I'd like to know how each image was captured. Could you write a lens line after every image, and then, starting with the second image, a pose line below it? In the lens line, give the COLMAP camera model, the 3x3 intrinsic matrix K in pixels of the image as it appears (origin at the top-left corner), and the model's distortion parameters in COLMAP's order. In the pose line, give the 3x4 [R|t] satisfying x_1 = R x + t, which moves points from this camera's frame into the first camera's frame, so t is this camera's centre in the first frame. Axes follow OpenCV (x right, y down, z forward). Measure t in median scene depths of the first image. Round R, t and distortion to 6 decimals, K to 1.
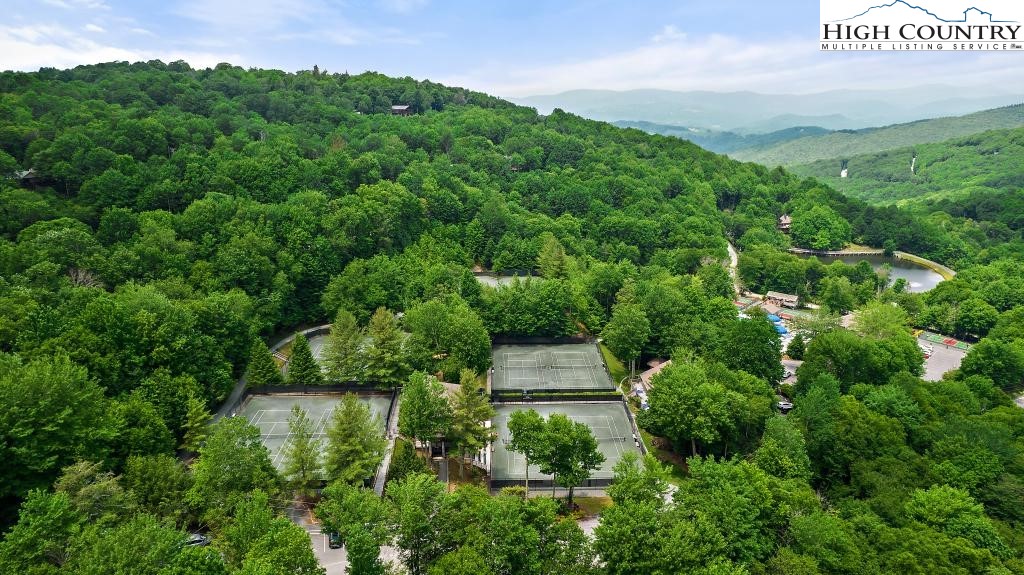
lens RADIAL K [[653.6, 0, 512.0], [0, 653.6, 287.5], [0, 0, 1]] dist [-0.083689, 0.062824]
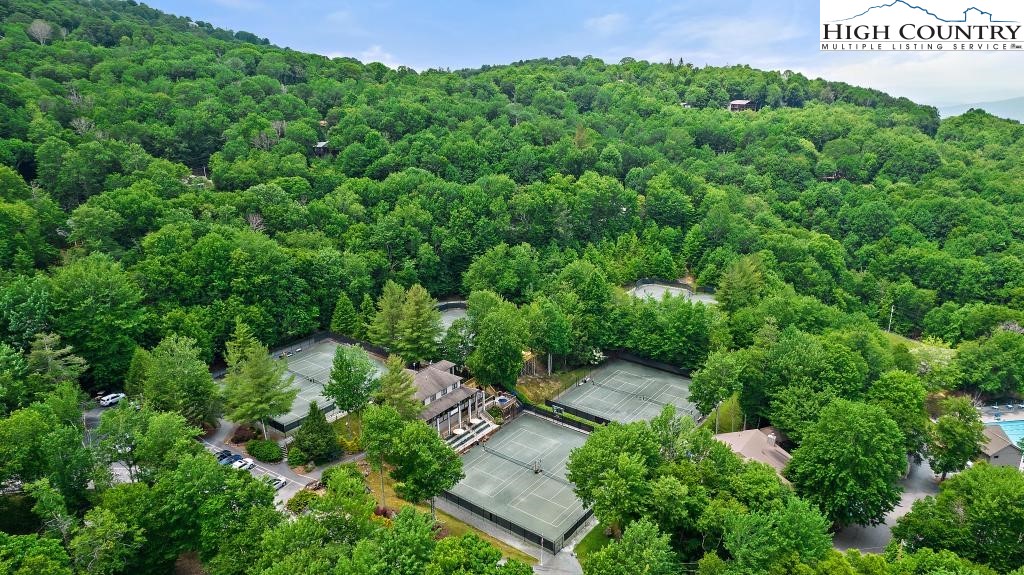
lens RADIAL K [[653.6, 0, 512.0], [0, 653.6, 287.5], [0, 0, 1]] dist [-0.083689, 0.062824]
pose [[0.775230, 0.182871, -0.604629, 0.239288], [-0.179665, 0.981478, 0.066491, -0.027179], [0.605589, 0.057084, 0.793727, 0.115361]]
